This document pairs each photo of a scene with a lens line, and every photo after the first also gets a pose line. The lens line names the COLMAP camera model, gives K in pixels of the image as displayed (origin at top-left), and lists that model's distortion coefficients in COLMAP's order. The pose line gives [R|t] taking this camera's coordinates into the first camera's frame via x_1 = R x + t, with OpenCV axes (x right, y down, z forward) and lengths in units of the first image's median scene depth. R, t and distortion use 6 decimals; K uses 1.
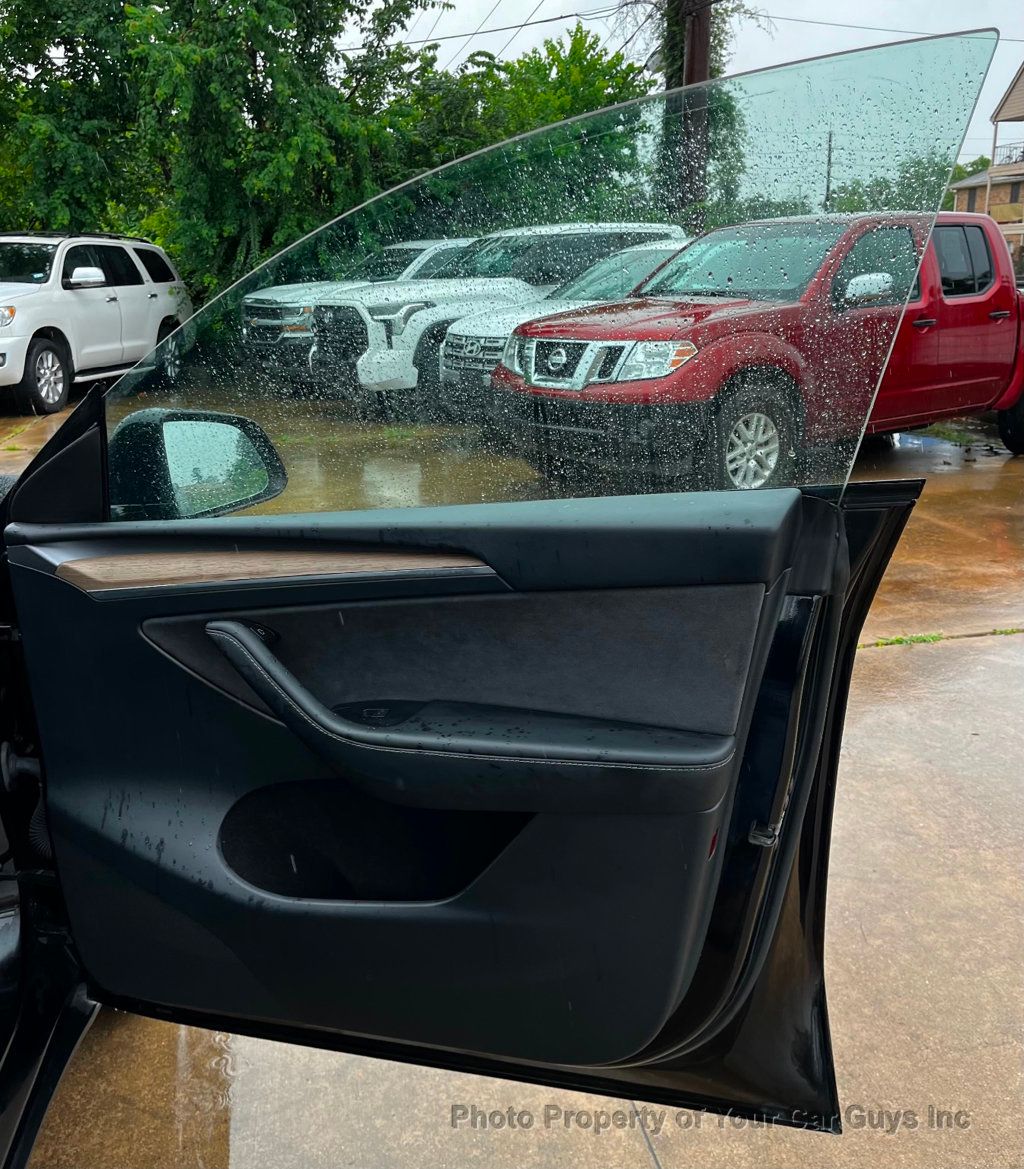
lens RADIAL K [[1103.2, 0, 508.3], [0, 1103.2, 550.7], [0, 0, 1]] dist [0.085082, -0.139079]
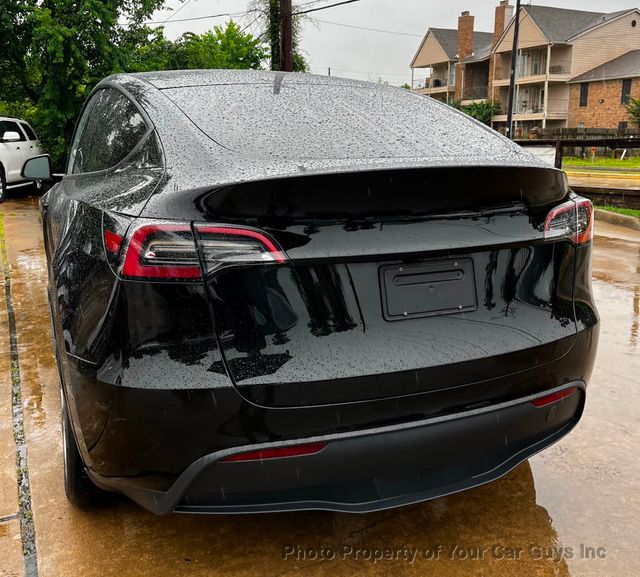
lens RADIAL K [[629.4, 0, 318.1], [0, 629.4, 269.4], [0, 0, 1]] dist [0.019697, -0.007453]
pose [[0.968643, -0.042593, 0.244779, -0.111578], [0.053643, 0.997812, -0.038653, 0.057878], [-0.242597, 0.050571, 0.968808, -0.196328]]
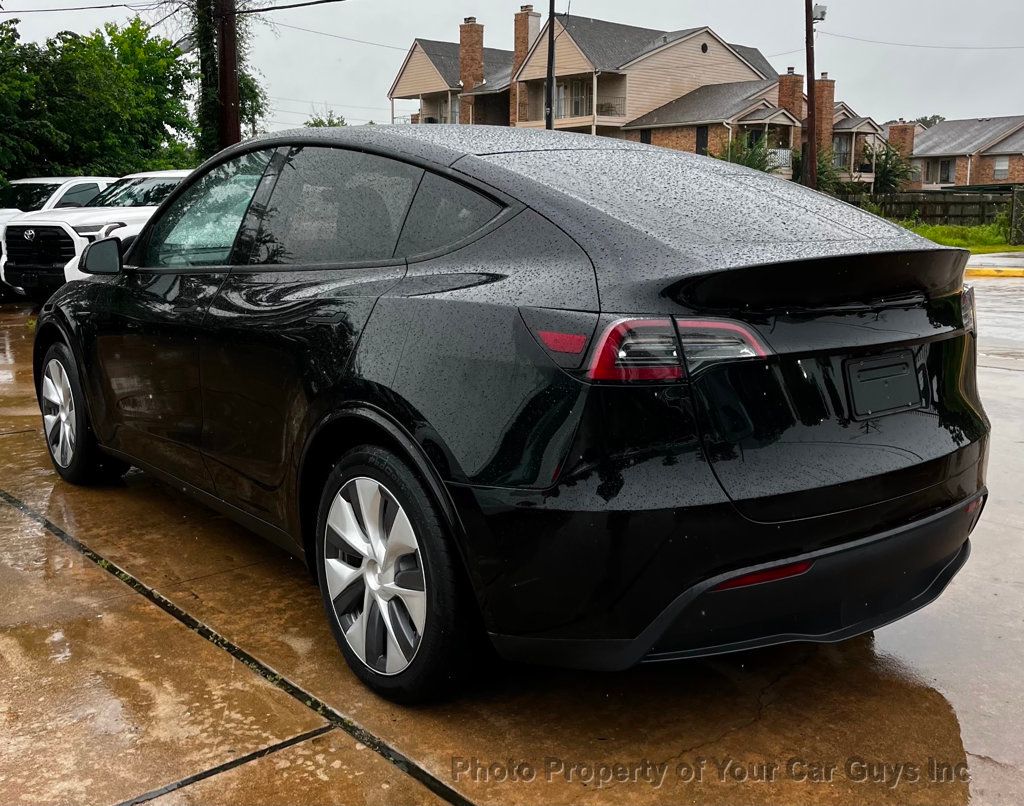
lens RADIAL K [[1002.8, 0, 514.6], [0, 1002.8, 367.4], [0, 0, 1]] dist [0.013697, -0.005330]
pose [[0.868529, -0.064982, 0.491360, -0.192510], [0.109906, 0.991938, -0.063088, 0.058895], [-0.483299, 0.108797, 0.868668, -0.204010]]
